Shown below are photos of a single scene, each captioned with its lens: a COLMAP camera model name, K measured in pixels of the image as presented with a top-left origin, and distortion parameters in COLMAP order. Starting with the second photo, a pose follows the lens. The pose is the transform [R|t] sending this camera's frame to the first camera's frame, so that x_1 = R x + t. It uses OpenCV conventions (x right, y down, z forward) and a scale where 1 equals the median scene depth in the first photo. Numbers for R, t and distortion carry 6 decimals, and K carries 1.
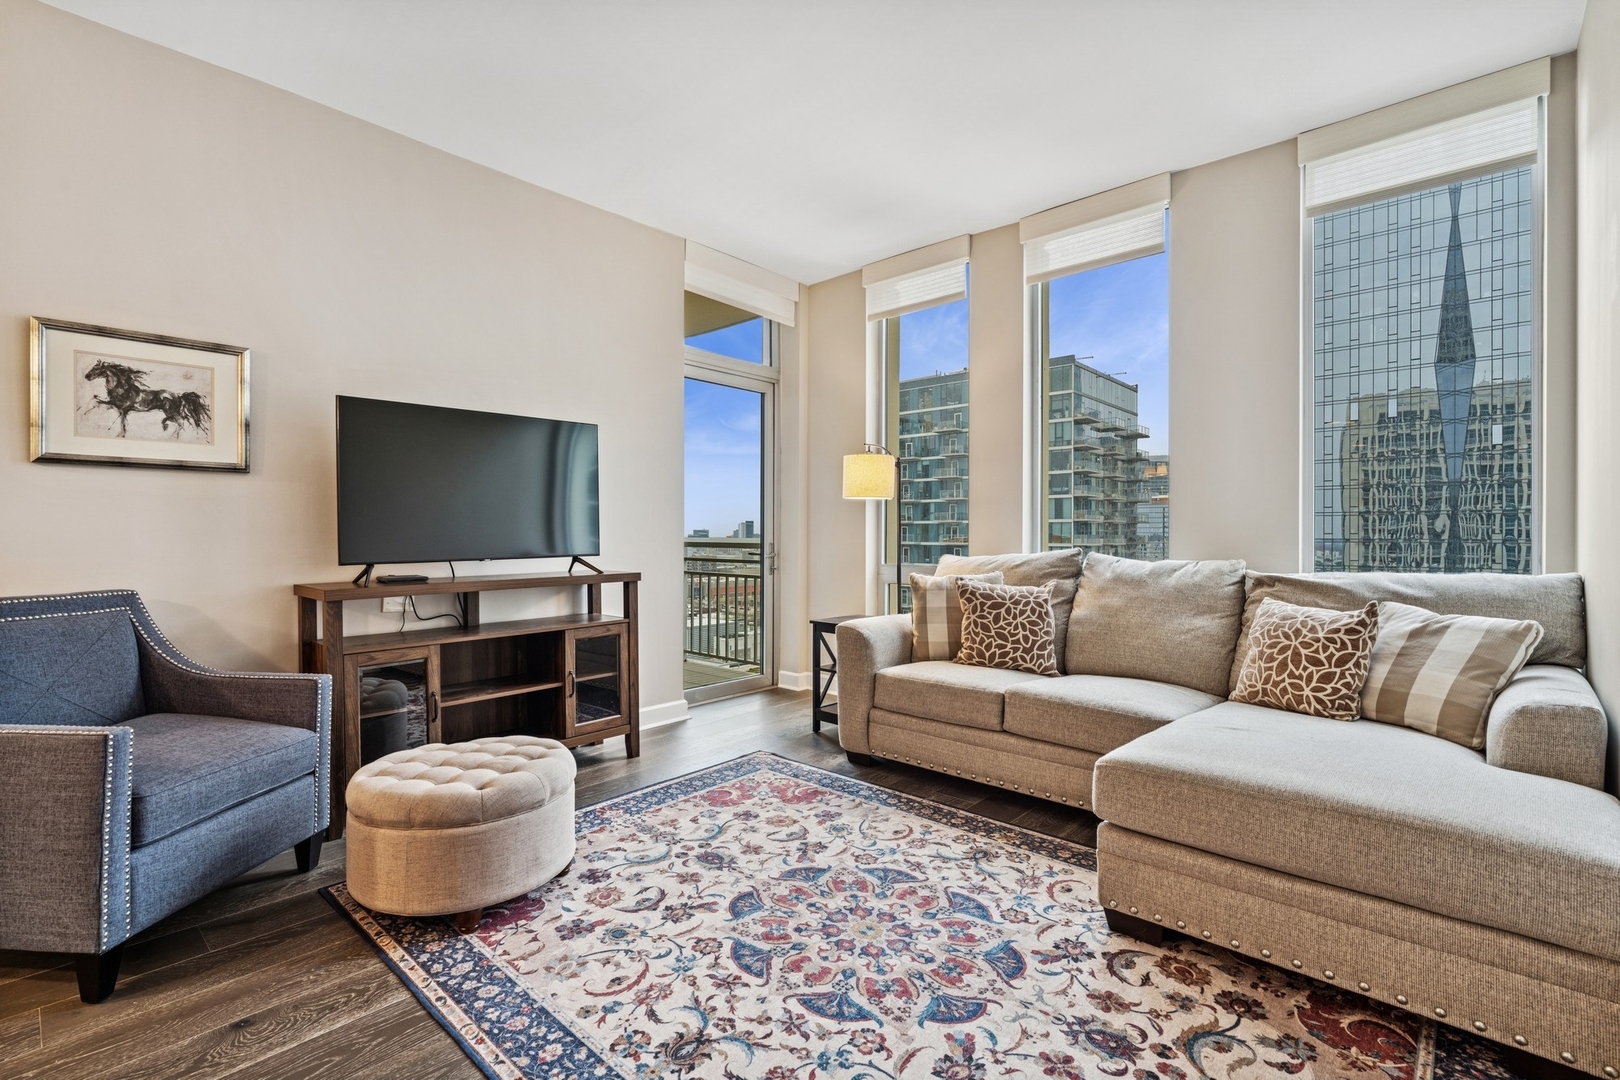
lens RADIAL K [[699.0, 0, 780.8], [0, 699.0, 534.4], [0, 0, 1]] dist [-0.002445, 0.000548]
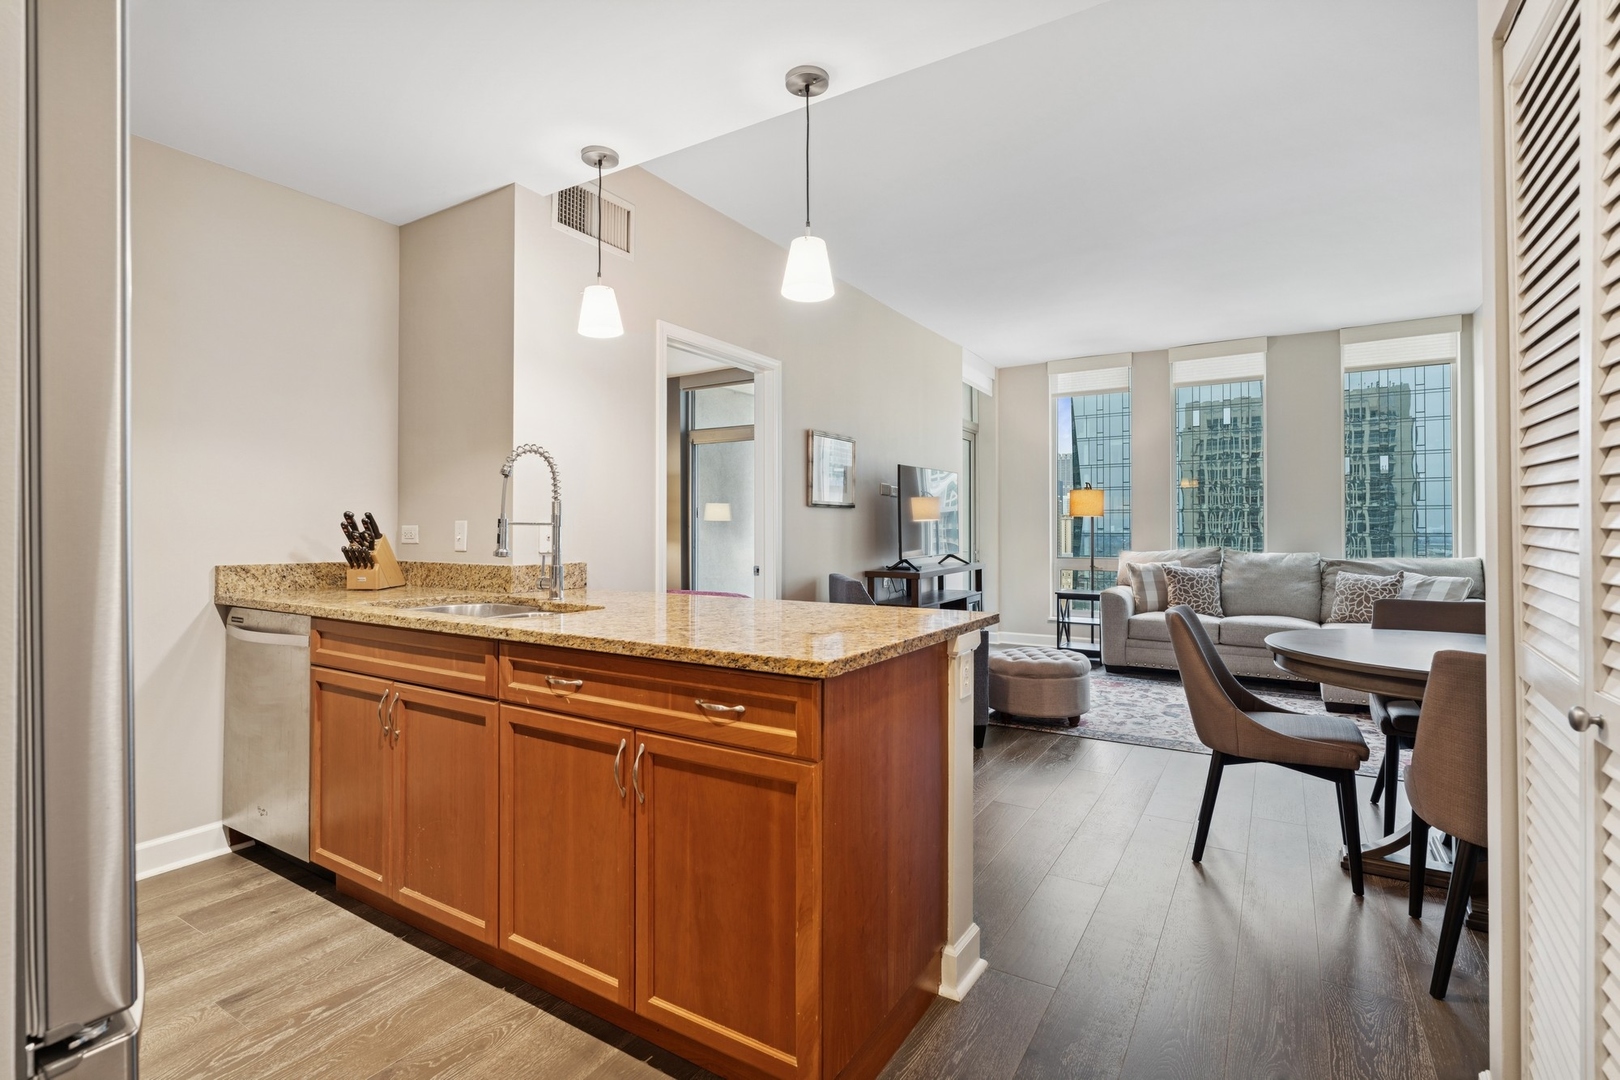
lens RADIAL K [[725.4, 0, 769.1], [0, 725.4, 527.4], [0, 0, 1]] dist [-0.000767, -0.000257]
pose [[0.985937, -0.002805, 0.167095, -1.315306], [0.003448, 0.999988, -0.003562, -0.034305], [-0.167083, 0.004088, 0.985934, -0.800850]]
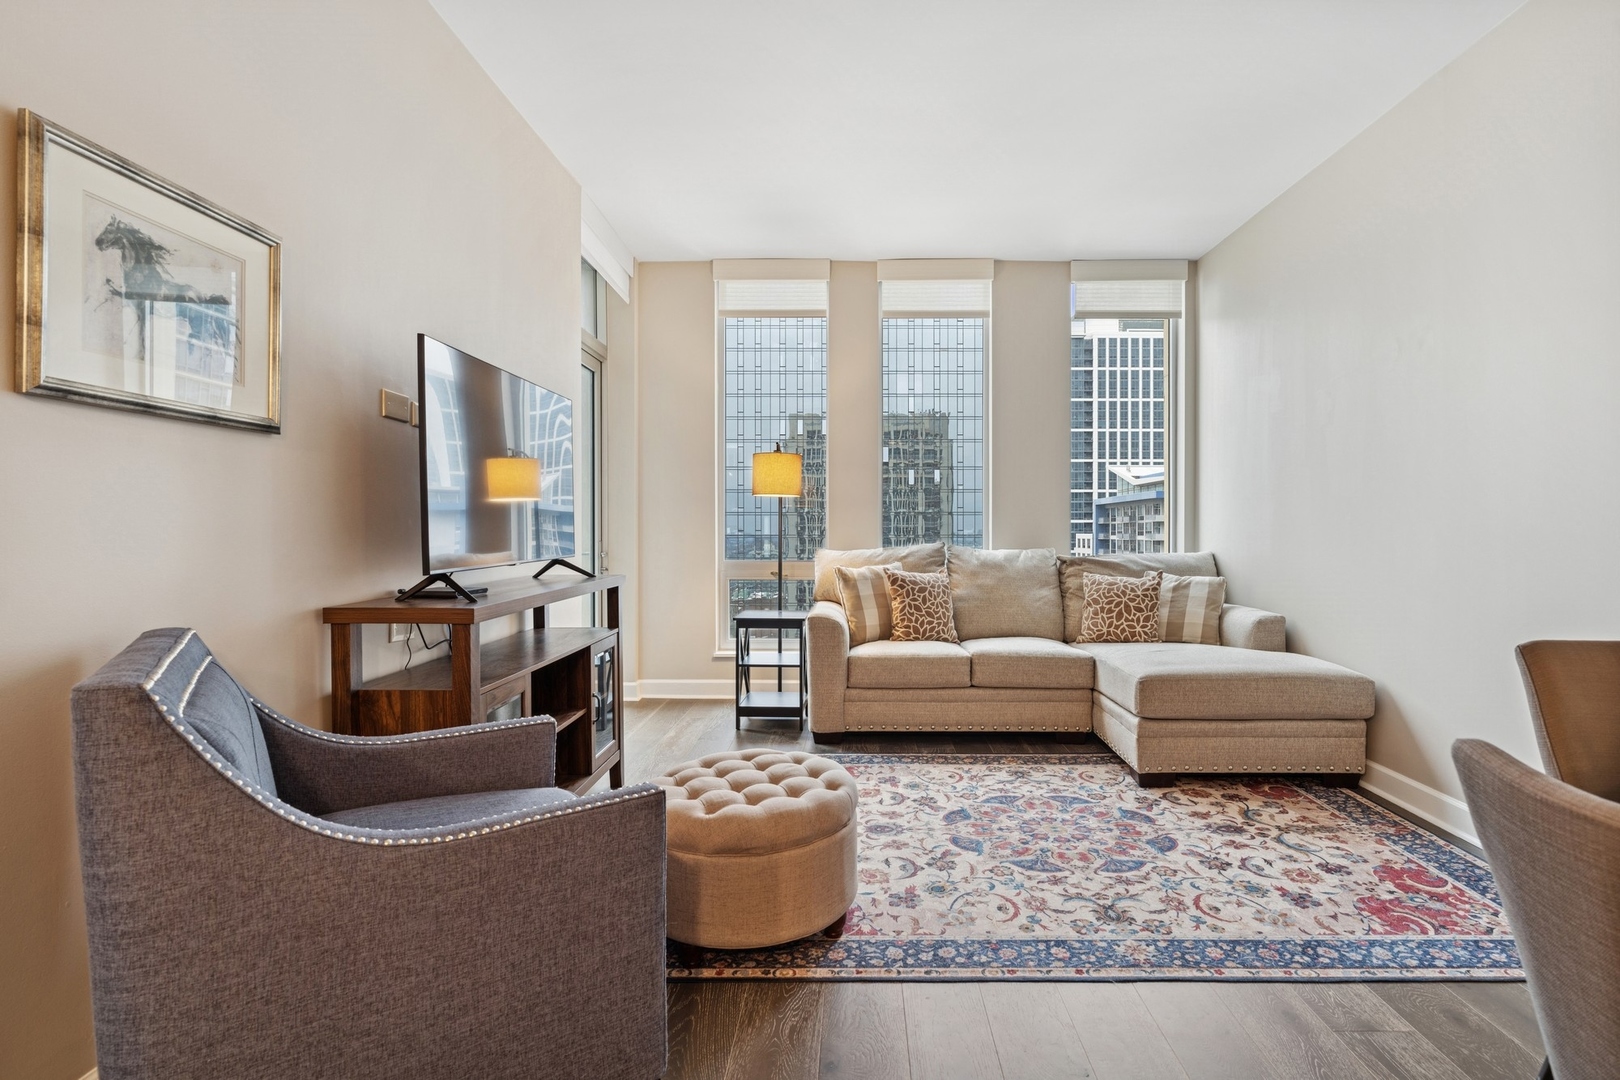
lens RADIAL K [[770.1, 0, 814.8], [0, 770.1, 538.4], [0, 0, 1]] dist [-0.002133, -0.000072]
pose [[0.747288, -0.007884, 0.664454, -0.882306], [0.002381, 0.999955, 0.009186, 0.000724], [-0.664496, -0.005282, 0.747273, 0.160381]]
